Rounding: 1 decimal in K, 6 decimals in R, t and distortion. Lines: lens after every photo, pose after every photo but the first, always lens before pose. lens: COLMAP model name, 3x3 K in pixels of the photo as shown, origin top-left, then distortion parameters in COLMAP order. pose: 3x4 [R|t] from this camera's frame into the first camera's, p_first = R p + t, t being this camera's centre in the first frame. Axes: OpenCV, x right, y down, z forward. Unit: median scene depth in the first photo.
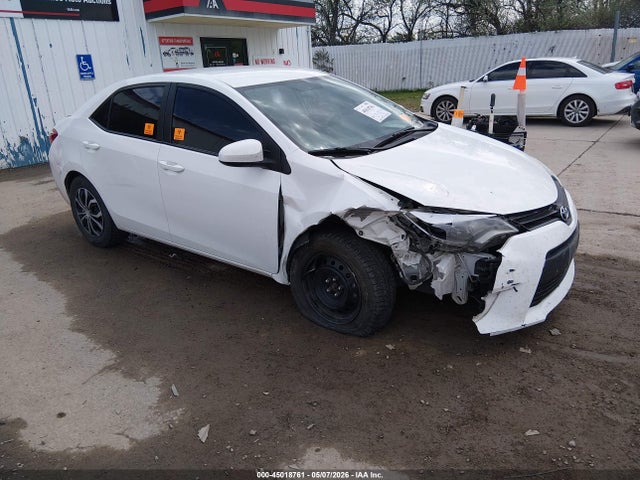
lens RADIAL K [[470.5, 0, 320.6], [0, 470.5, 248.9], [0, 0, 1]] dist [0.035210, -0.076776]
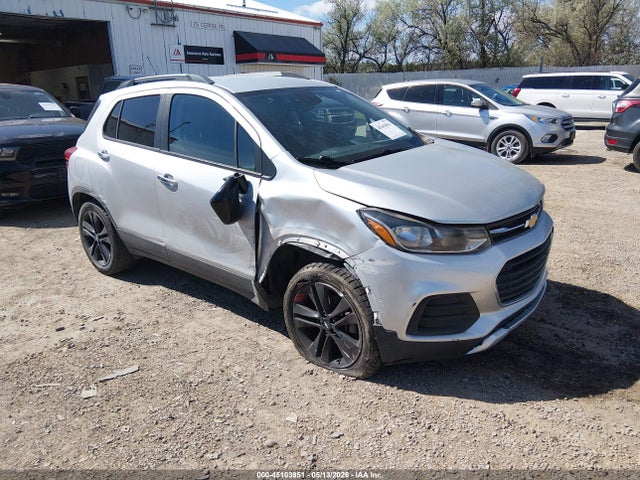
lens RADIAL K [[470.5, 0, 313.8], [0, 470.5, 242.0], [0, 0, 1]] dist [0.035210, -0.076776]
pose [[0.997870, 0.047378, -0.044852, 0.027524], [-0.049306, 0.997863, -0.042887, 0.122954], [0.042724, 0.045007, 0.998073, -0.349783]]
